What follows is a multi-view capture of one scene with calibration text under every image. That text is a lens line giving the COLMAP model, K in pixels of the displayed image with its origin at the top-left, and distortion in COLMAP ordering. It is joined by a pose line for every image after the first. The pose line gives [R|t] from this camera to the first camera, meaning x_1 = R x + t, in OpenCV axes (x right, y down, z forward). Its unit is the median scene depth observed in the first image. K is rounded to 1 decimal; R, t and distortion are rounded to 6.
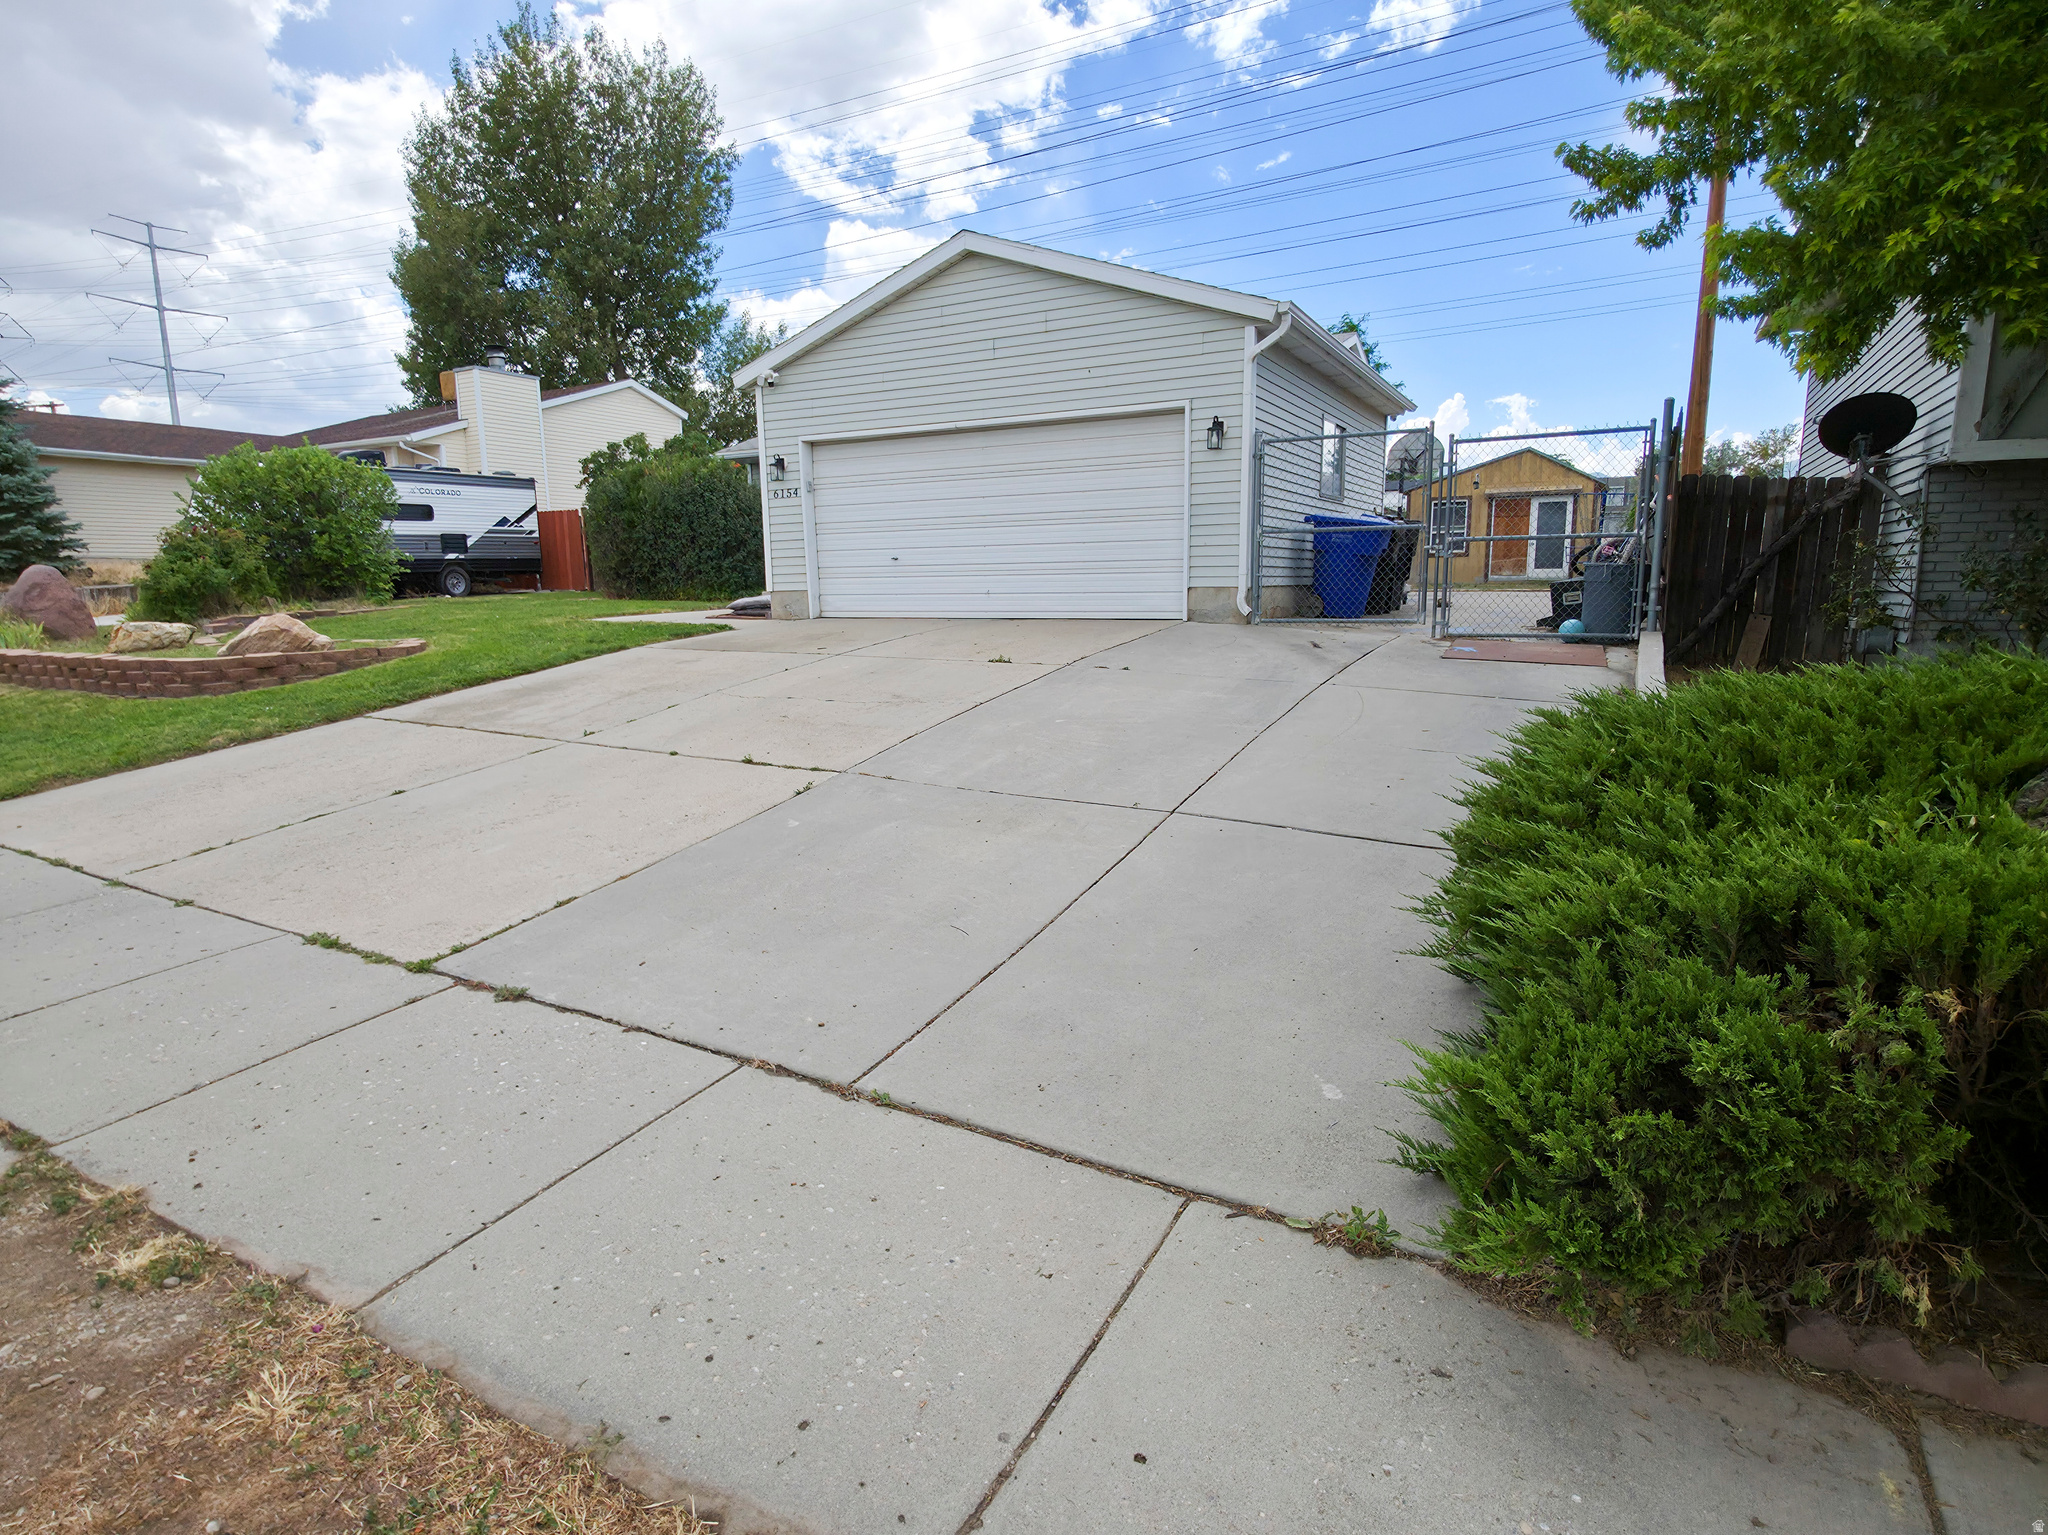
lens RADIAL K [[1081.1, 0, 1020.2], [0, 1081.1, 771.5], [0, 0, 1]] dist [-0.022627, -0.000575]
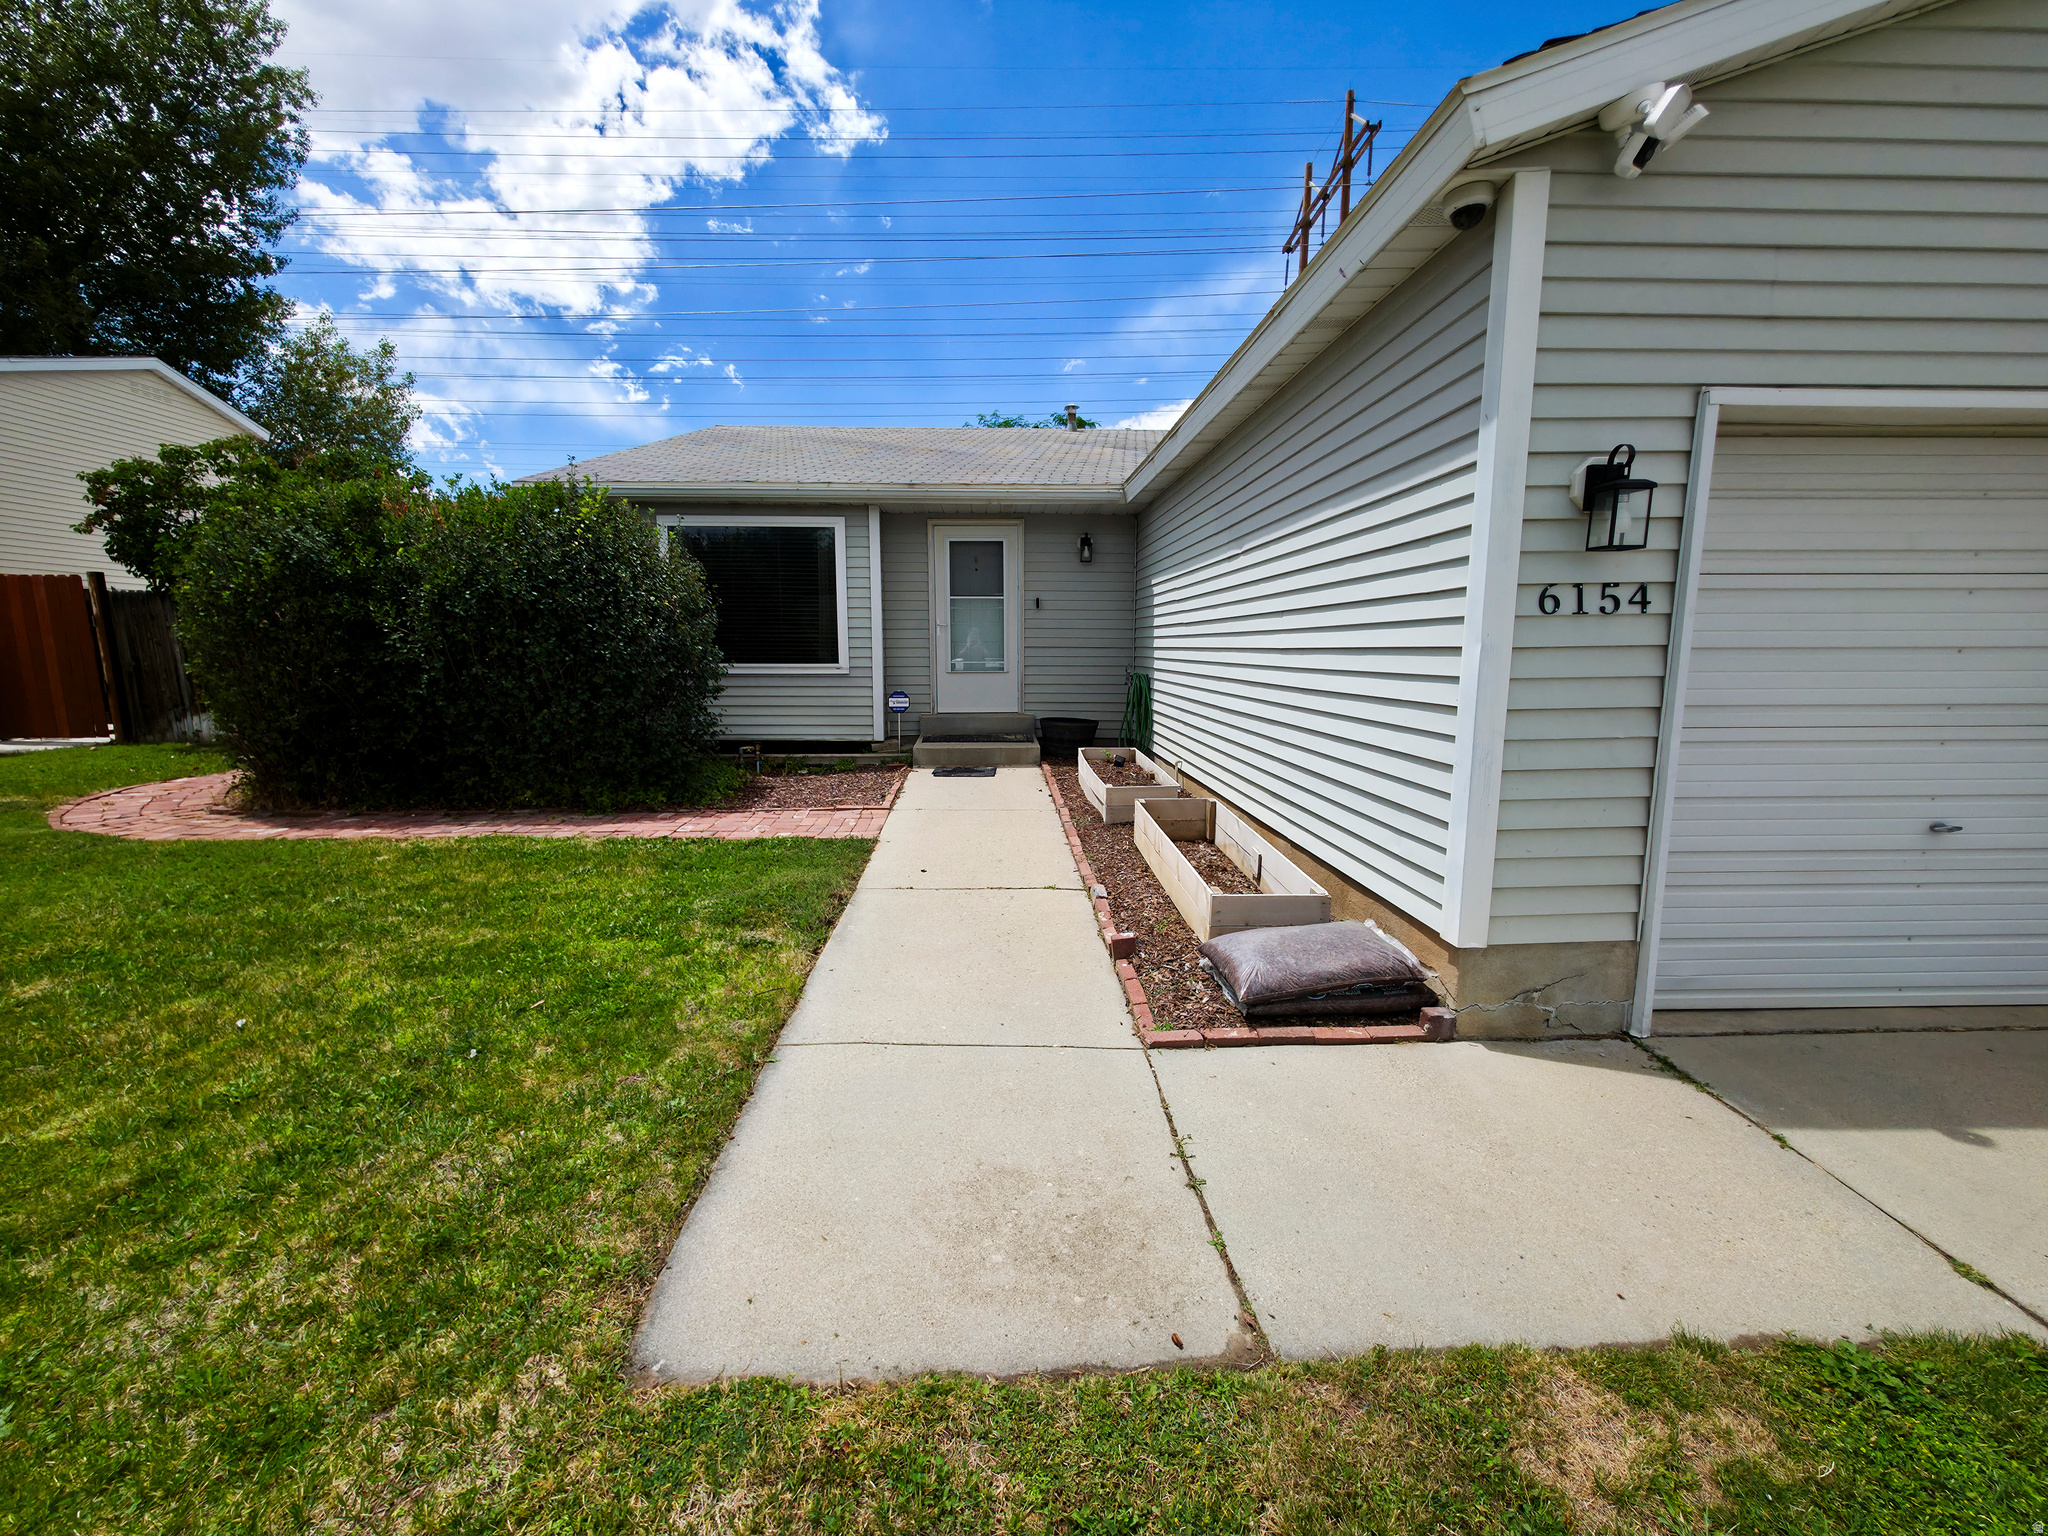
lens RADIAL K [[820.0, 0, 1019.8], [0, 820.0, 761.1], [0, 0, 1]] dist [0.002466, -0.000204]
pose [[0.864106, -0.061070, 0.499591, -0.236291], [0.081082, 0.996537, -0.018425, -0.119846], [-0.496736, 0.056429, 0.866065, 0.474733]]
